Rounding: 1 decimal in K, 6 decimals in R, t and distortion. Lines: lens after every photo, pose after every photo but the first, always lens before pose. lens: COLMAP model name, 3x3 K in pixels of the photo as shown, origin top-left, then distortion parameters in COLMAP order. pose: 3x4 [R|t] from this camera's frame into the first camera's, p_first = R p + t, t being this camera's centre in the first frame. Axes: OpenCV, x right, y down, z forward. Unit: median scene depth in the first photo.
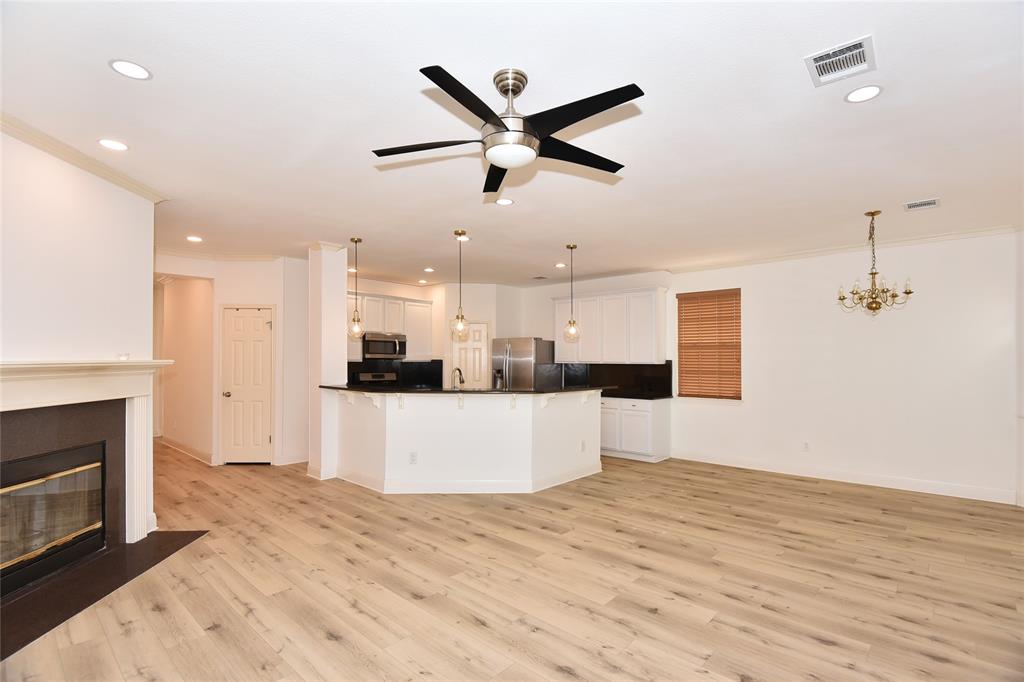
lens RADIAL K [[466.7, 0, 516.0], [0, 466.7, 352.4], [0, 0, 1]] dist [-0.020030, -0.001031]
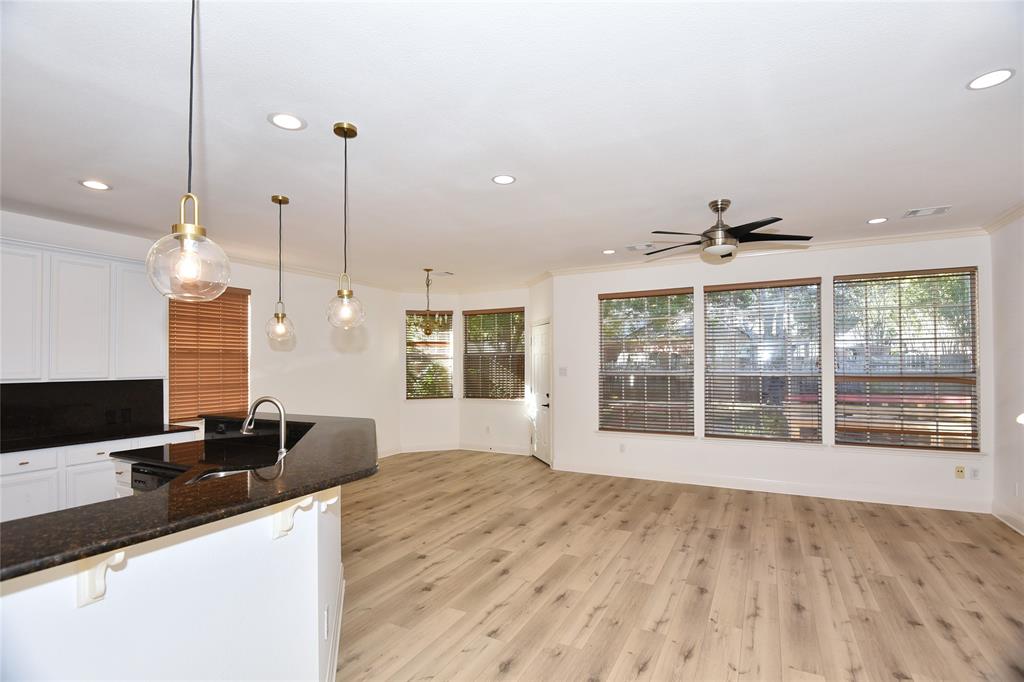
lens RADIAL K [[466.7, 0, 516.0], [0, 466.7, 352.4], [0, 0, 1]] dist [-0.020030, -0.001031]
pose [[-0.221019, 0.018386, 0.975096, -0.776577], [-0.005125, 0.999787, -0.020013, -0.003709], [-0.975256, -0.009420, -0.220877, 1.097945]]
